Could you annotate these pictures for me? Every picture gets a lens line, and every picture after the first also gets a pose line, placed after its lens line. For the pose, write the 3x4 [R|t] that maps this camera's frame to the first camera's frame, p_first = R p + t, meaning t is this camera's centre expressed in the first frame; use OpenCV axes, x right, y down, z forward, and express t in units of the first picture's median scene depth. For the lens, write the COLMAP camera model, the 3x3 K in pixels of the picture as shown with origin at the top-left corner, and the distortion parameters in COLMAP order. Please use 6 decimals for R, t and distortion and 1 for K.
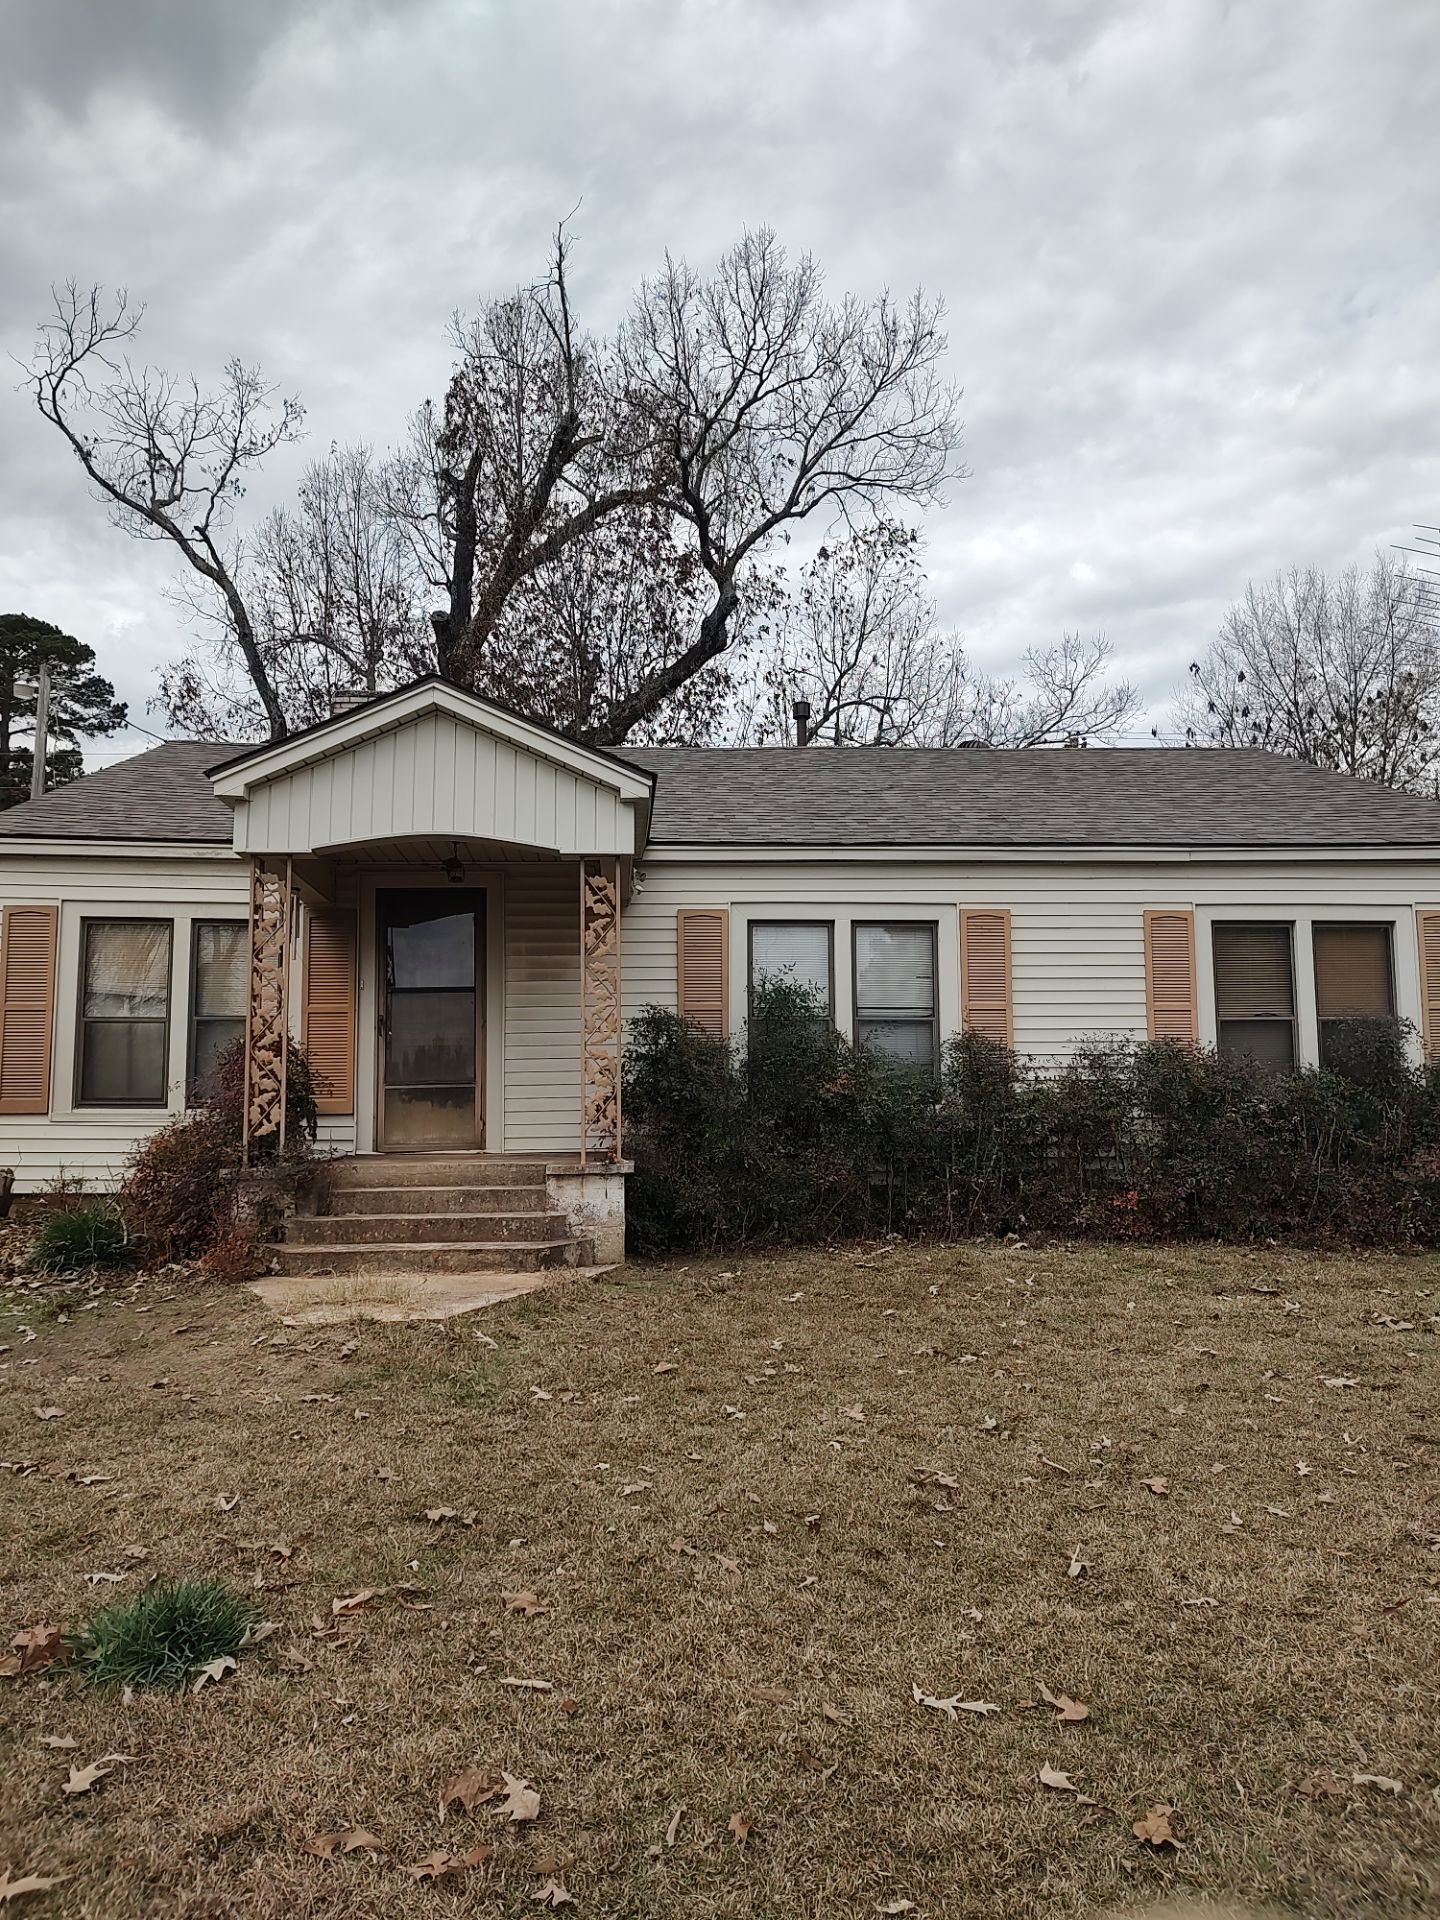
lens RADIAL K [[1330.6, 0, 720.0], [0, 1330.6, 960.0], [0, 0, 1]] dist [0.044274, -0.025716]
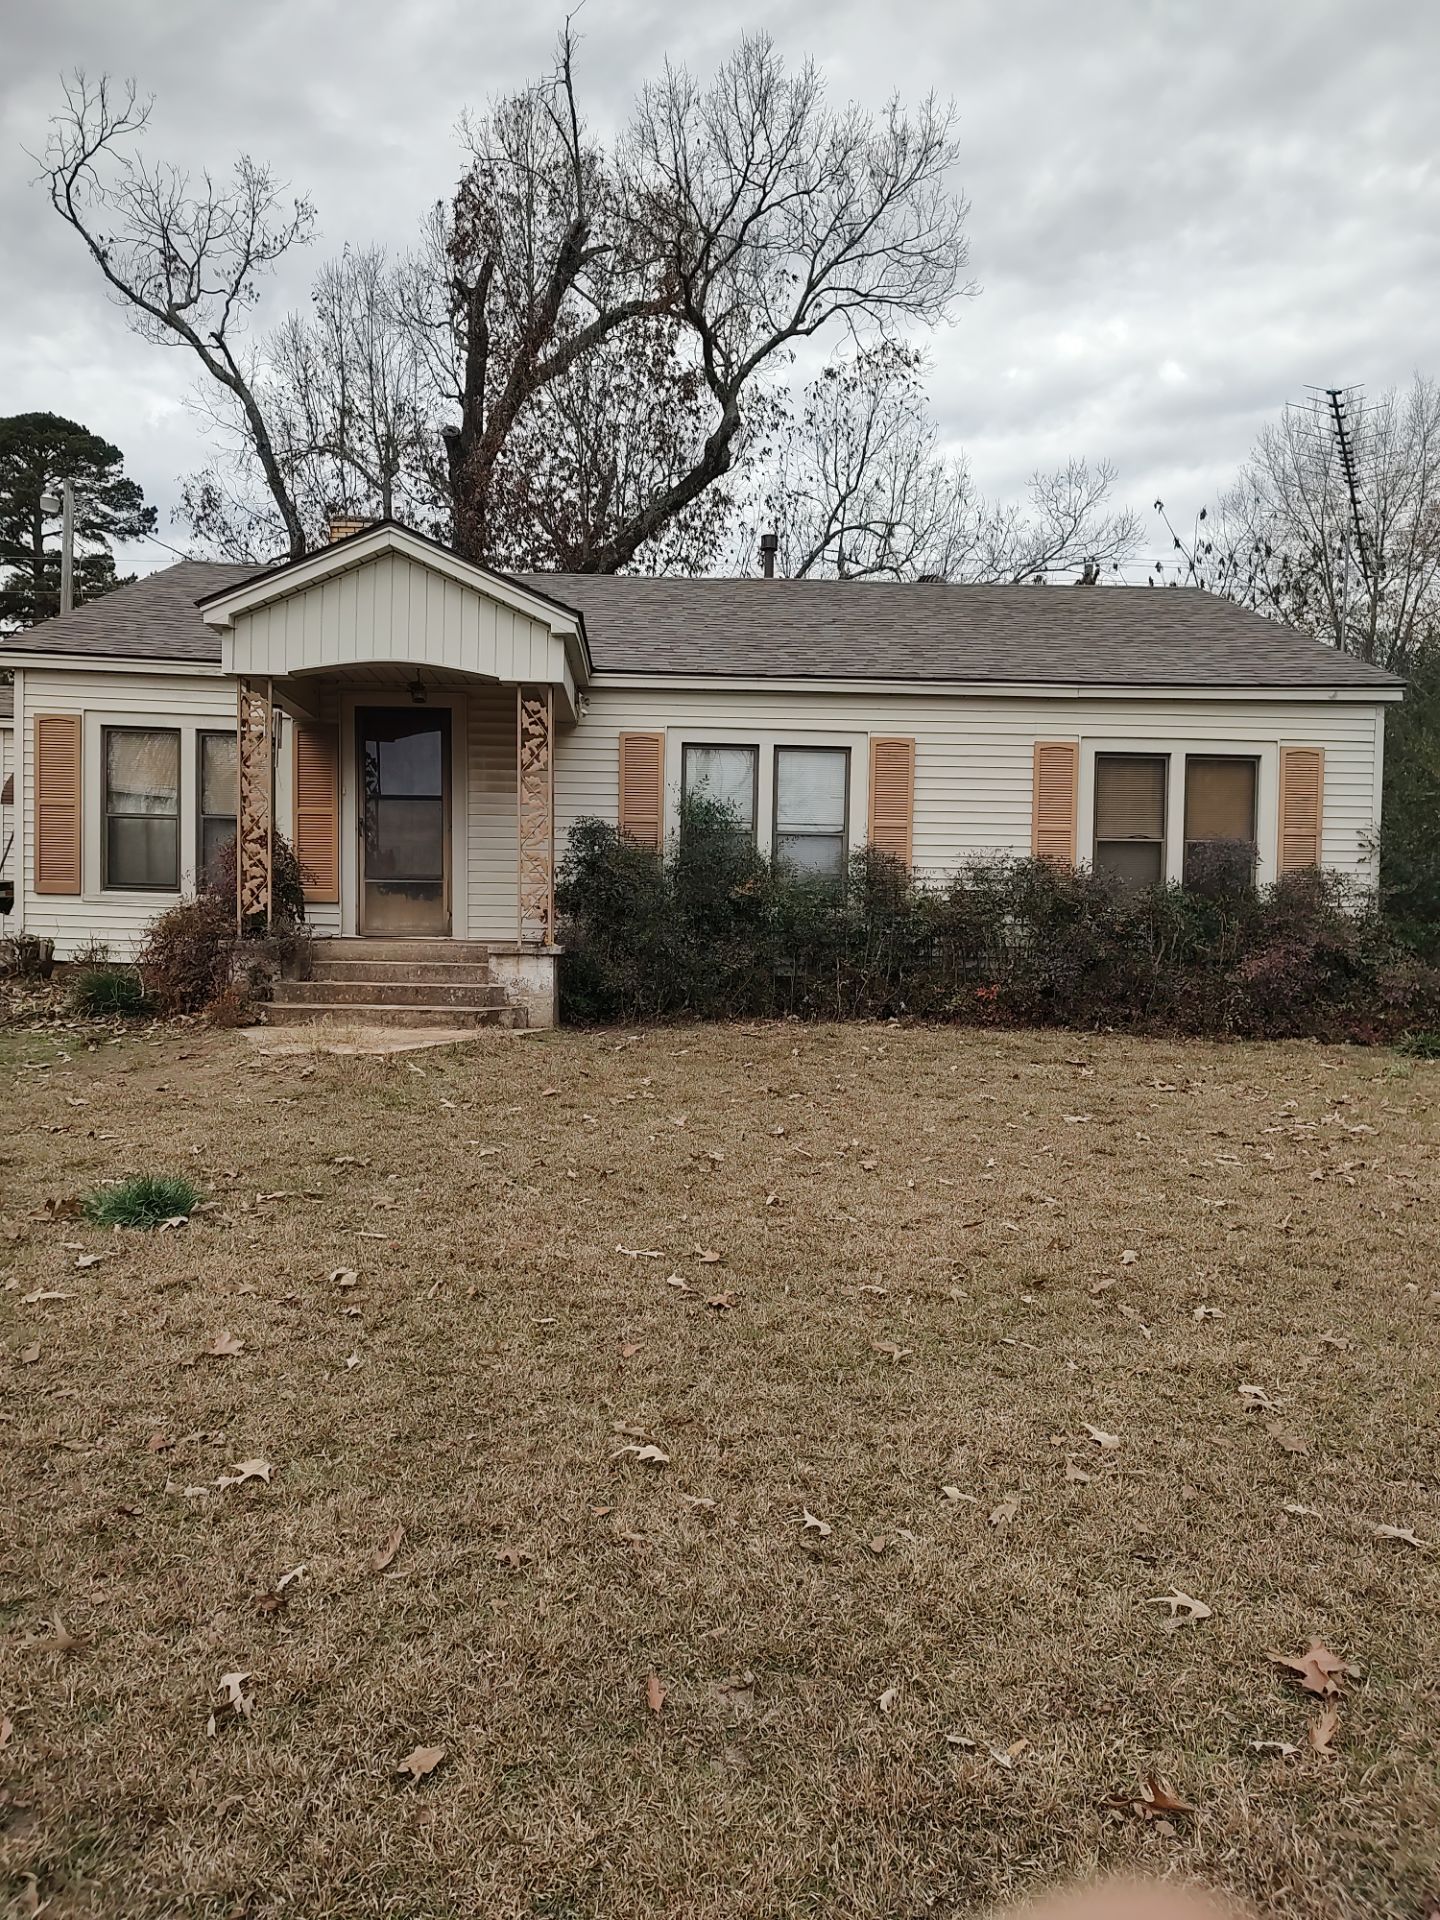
lens RADIAL K [[1319.4, 0, 720.0], [0, 1319.4, 960.0], [0, 0, 1]] dist [0.030089, -0.009409]
pose [[0.999350, 0.027263, -0.023584, 0.083996], [-0.023835, 0.990546, 0.135093, 0.000950], [0.027044, -0.134444, 0.990552, -0.136828]]
